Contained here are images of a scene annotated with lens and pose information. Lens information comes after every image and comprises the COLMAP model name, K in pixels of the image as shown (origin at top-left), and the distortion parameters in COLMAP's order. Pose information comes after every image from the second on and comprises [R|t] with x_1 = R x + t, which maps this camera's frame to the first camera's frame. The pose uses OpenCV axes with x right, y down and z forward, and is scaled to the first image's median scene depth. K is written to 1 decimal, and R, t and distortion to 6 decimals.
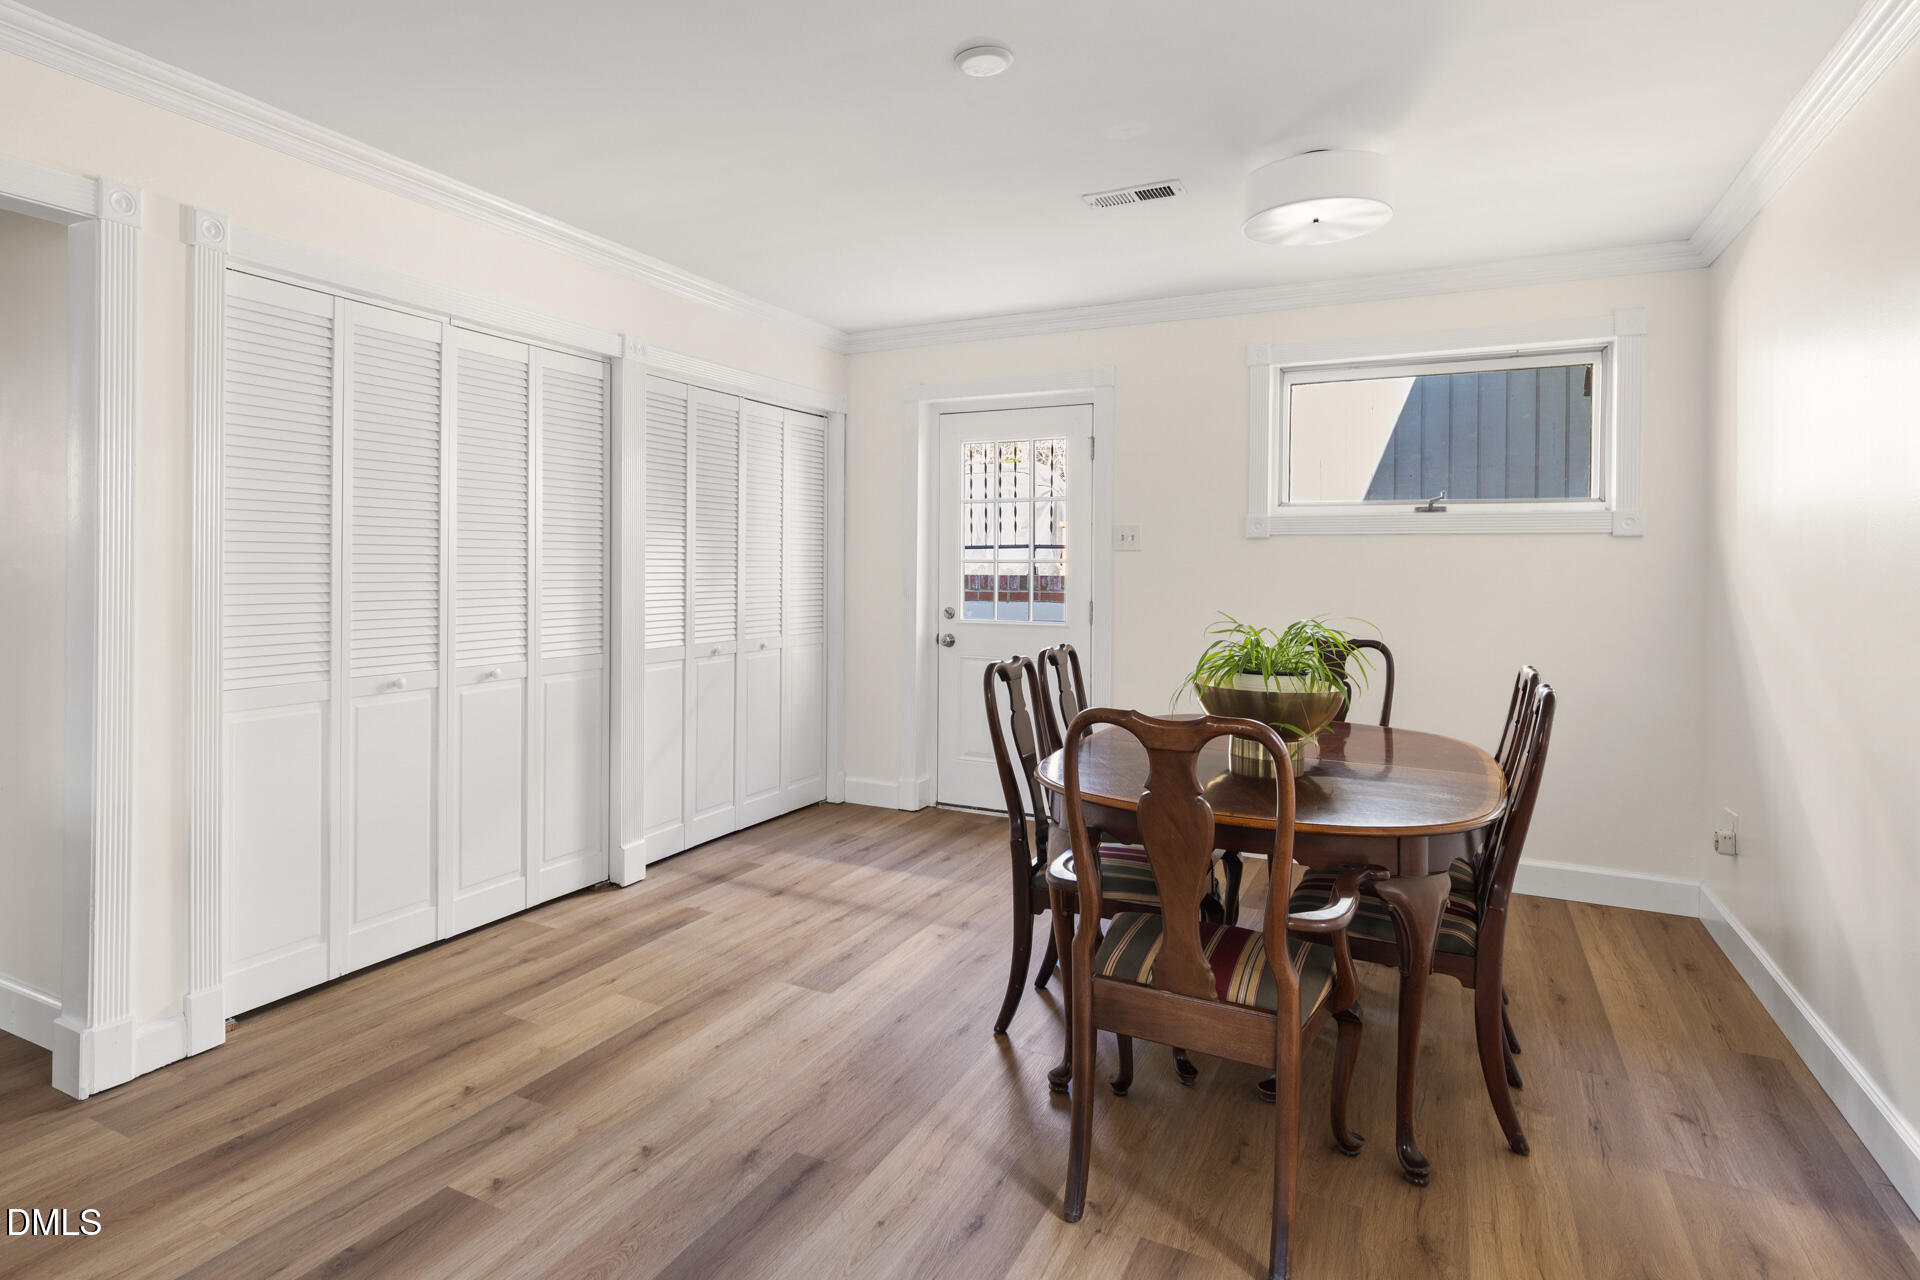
lens RADIAL K [[988.7, 0, 927.0], [0, 988.7, 570.1], [0, 0, 1]] dist [-0.003870, -0.000061]
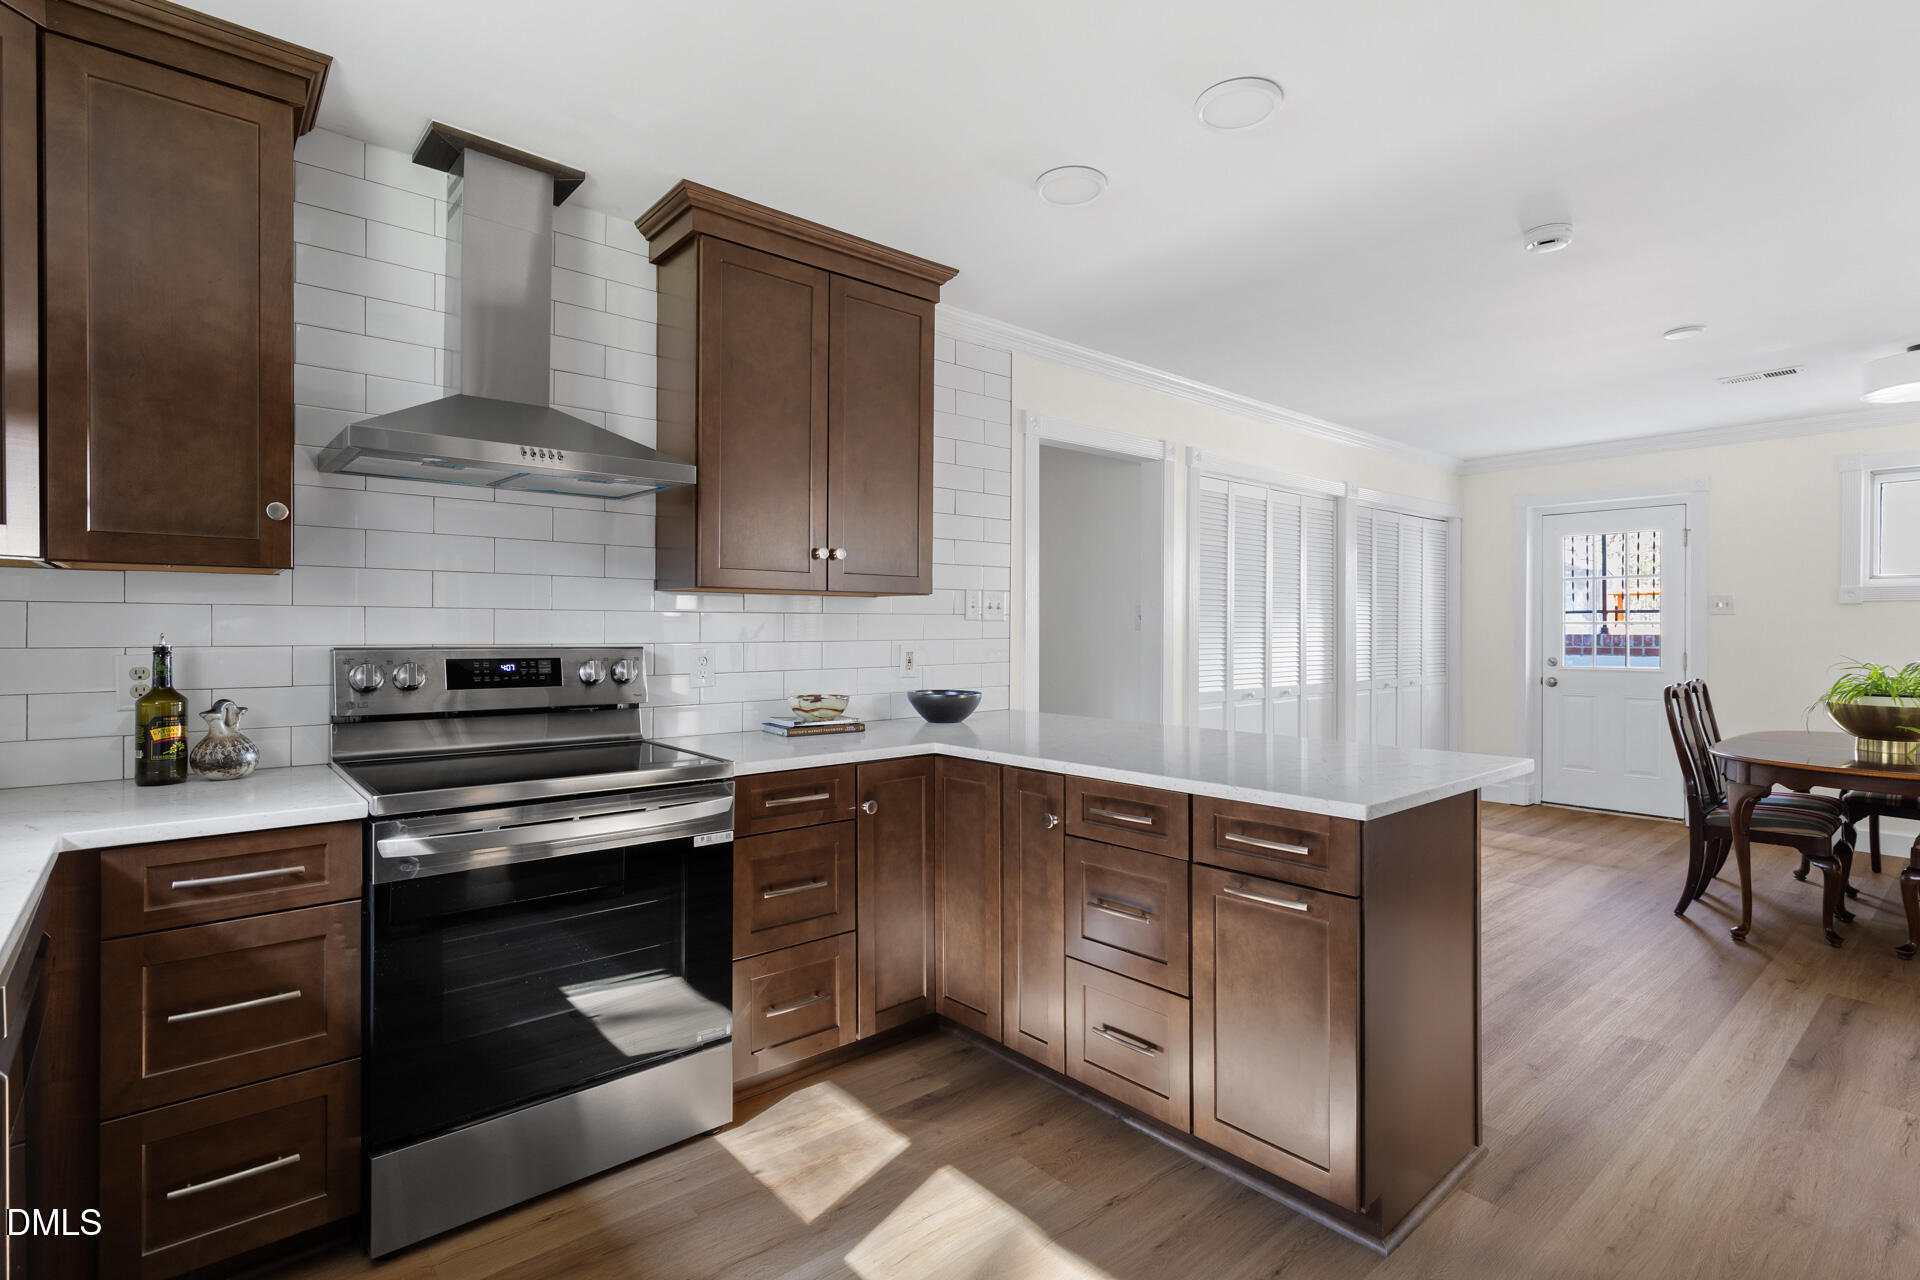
lens RADIAL K [[929.5, 0, 964.2], [0, 929.5, 632.4], [0, 0, 1]] dist [-0.002241, -0.003187]
pose [[0.928857, -0.002412, -0.370430, -0.300627], [0.002343, 0.999997, -0.000637, 0.002173], [0.370431, -0.000276, 0.928860, -0.566801]]
